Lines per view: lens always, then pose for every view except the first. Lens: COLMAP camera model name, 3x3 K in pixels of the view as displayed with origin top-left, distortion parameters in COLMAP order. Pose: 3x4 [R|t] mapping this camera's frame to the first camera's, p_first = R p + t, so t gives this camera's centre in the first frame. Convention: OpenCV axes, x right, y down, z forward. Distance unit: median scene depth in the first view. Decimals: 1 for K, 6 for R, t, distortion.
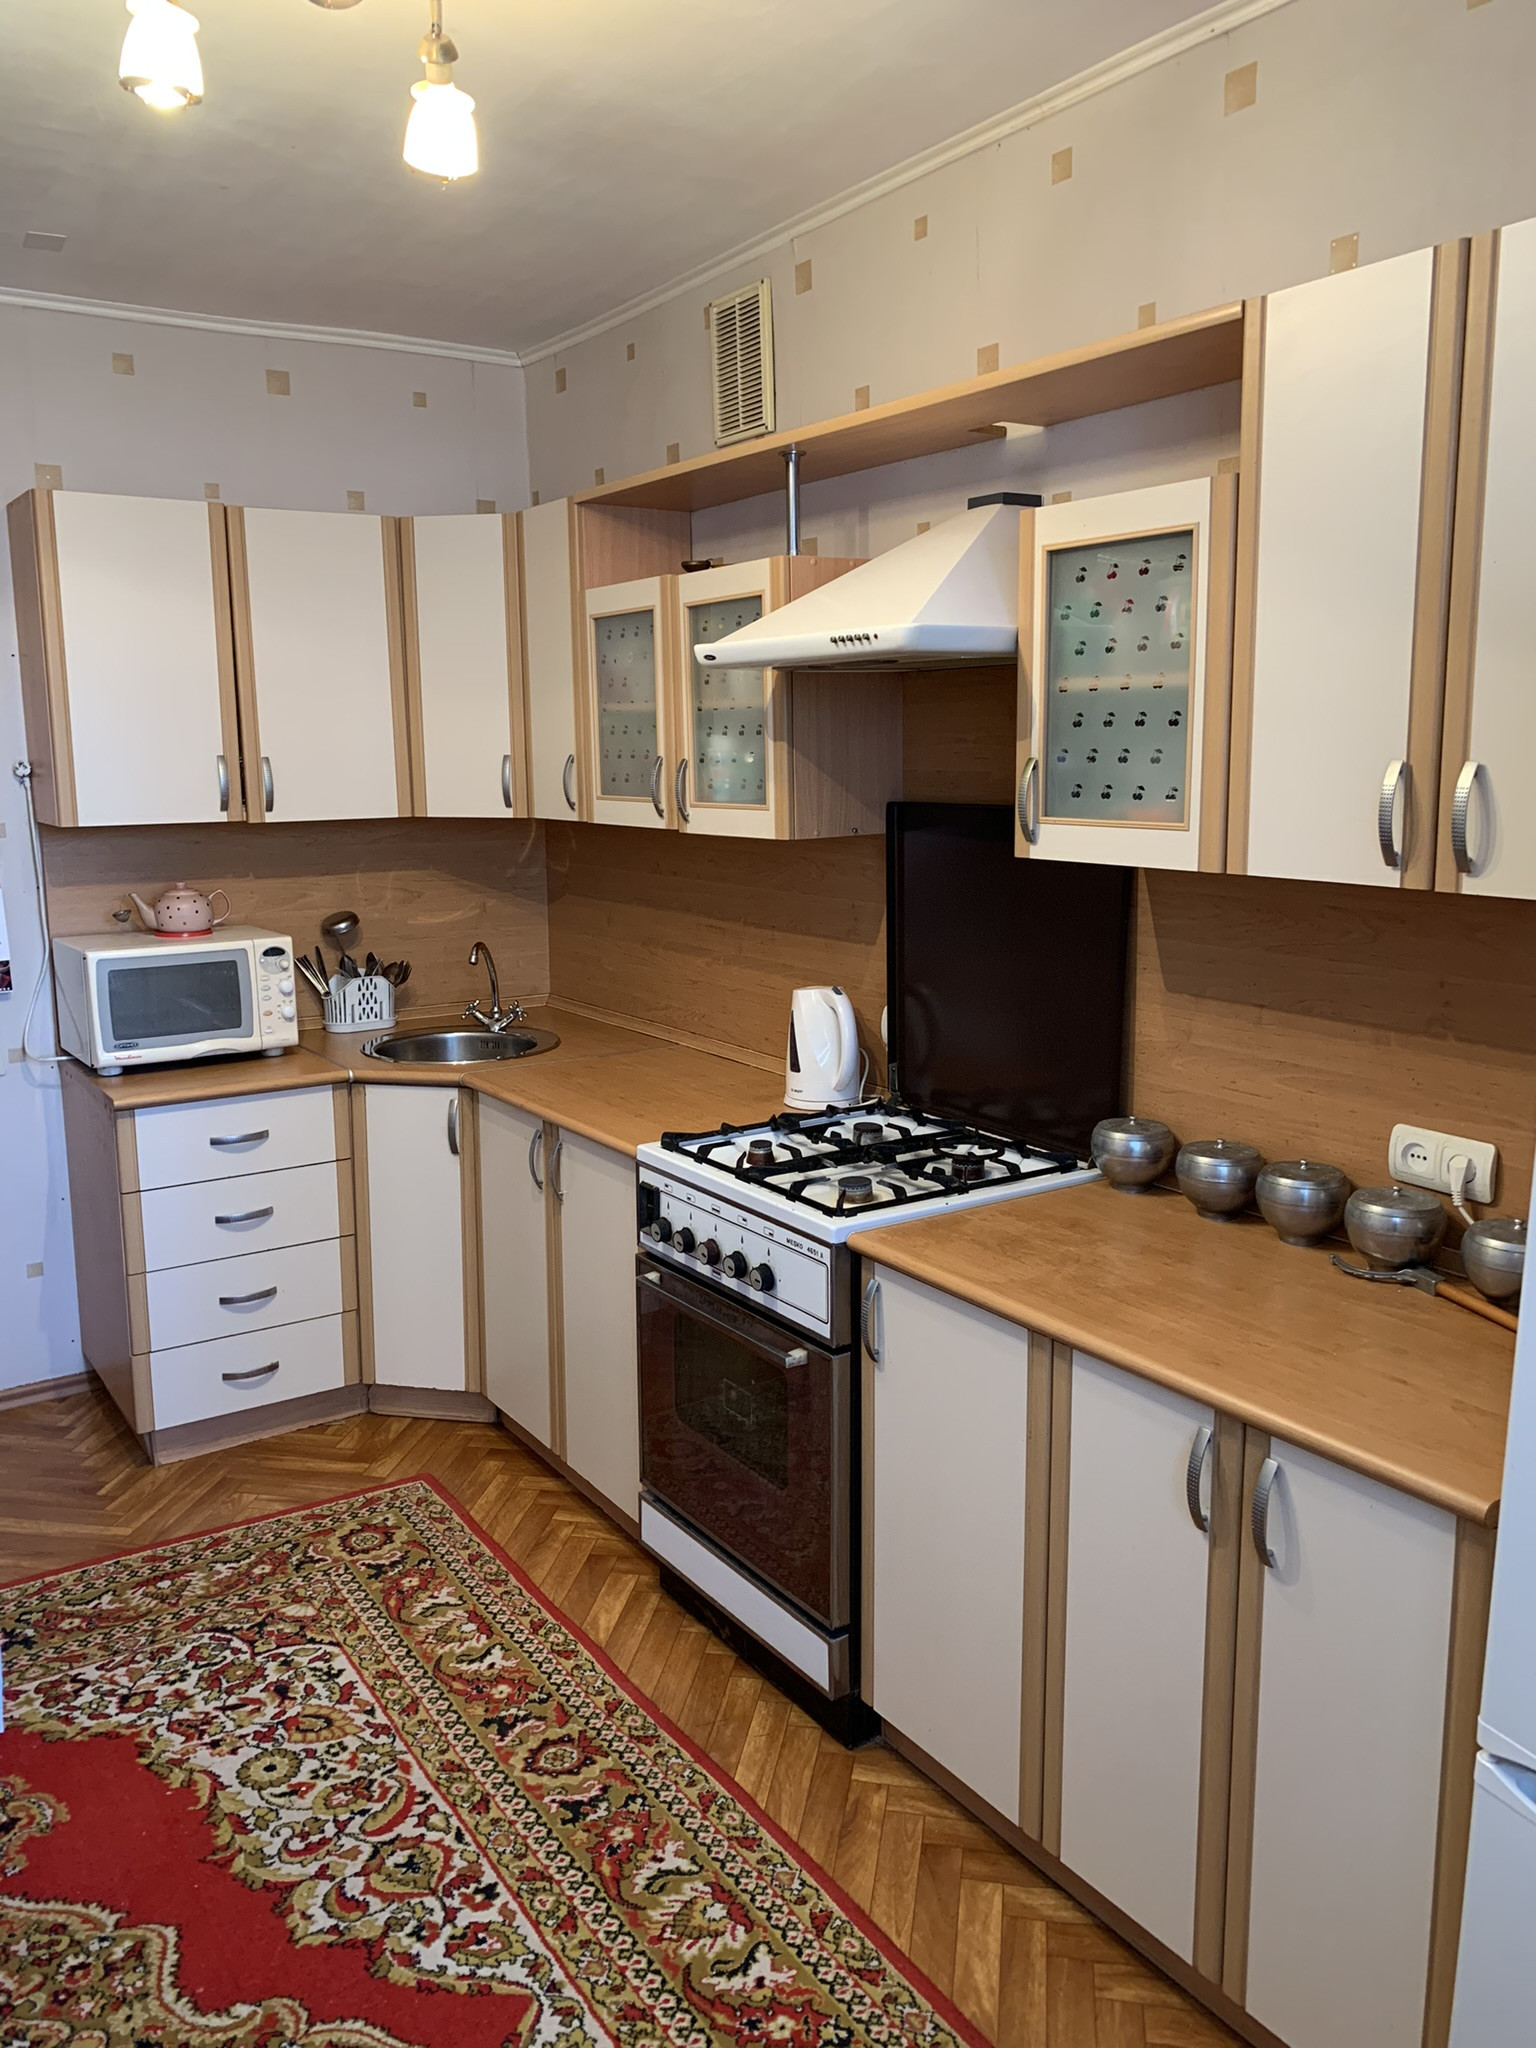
lens RADIAL K [[1574.9, 0, 858.5], [0, 1574.9, 1011.2], [0, 0, 1]] dist [0.031211, -0.038436]
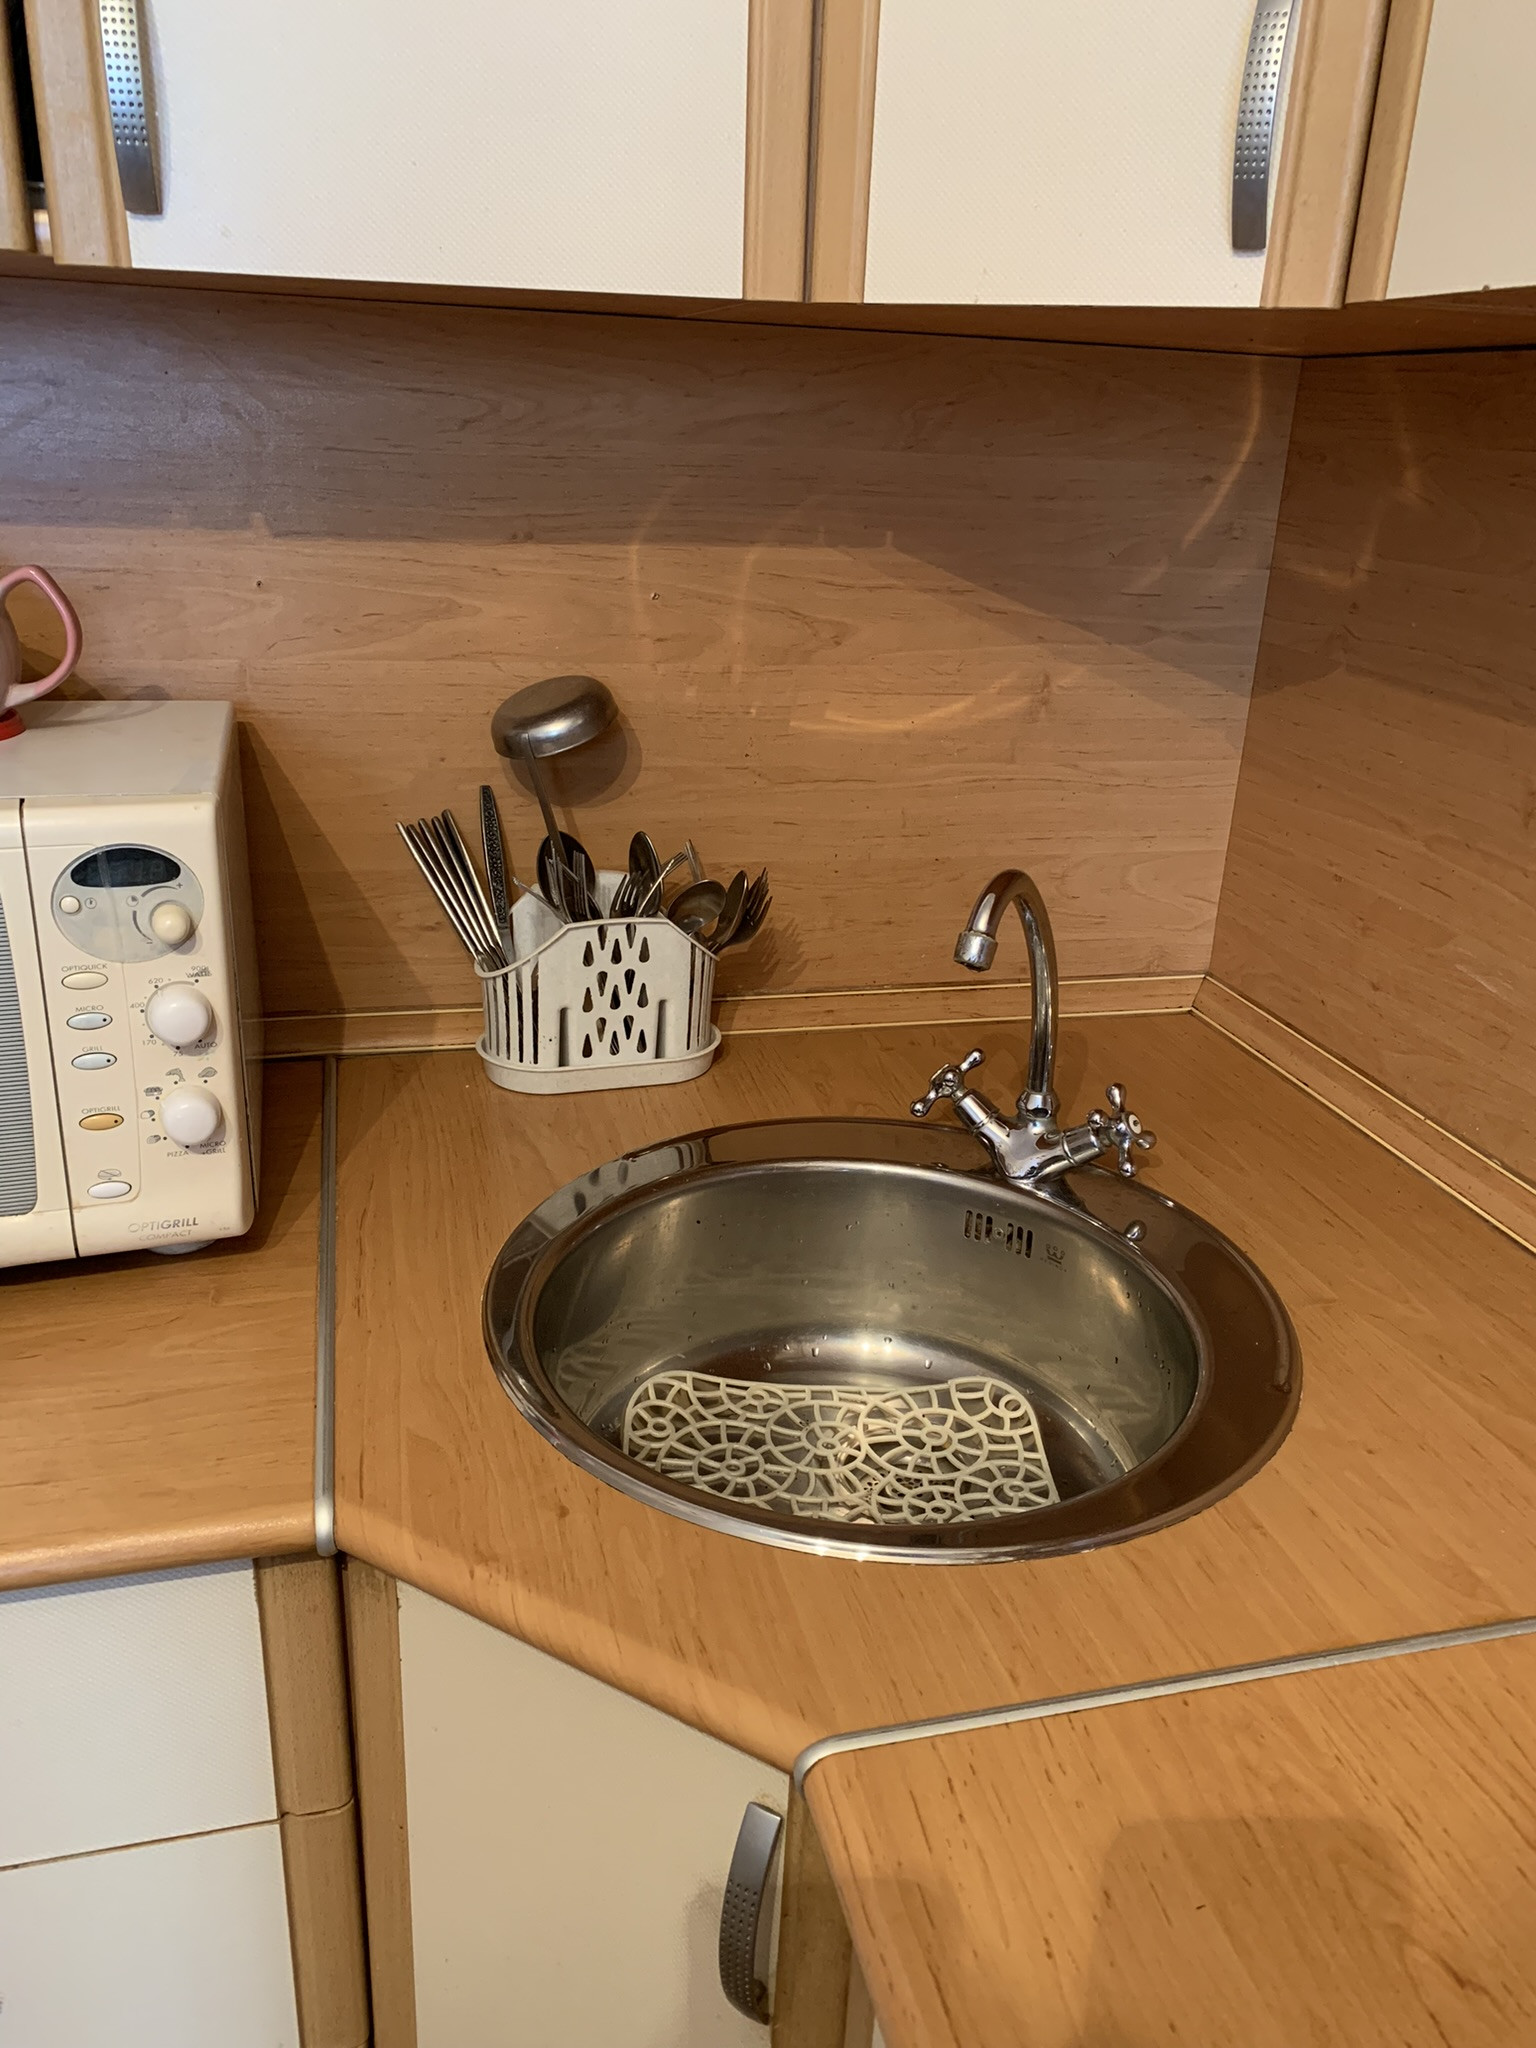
lens RADIAL K [[1574.9, 0, 769.6], [0, 1574.9, 1026.2], [0, 0, 1]] dist [0.031211, -0.038436]
pose [[0.922449, 0.172936, -0.345226, -0.182243], [-0.104332, 0.972470, 0.208370, -0.065047], [0.371756, -0.156192, 0.915096, 0.740745]]
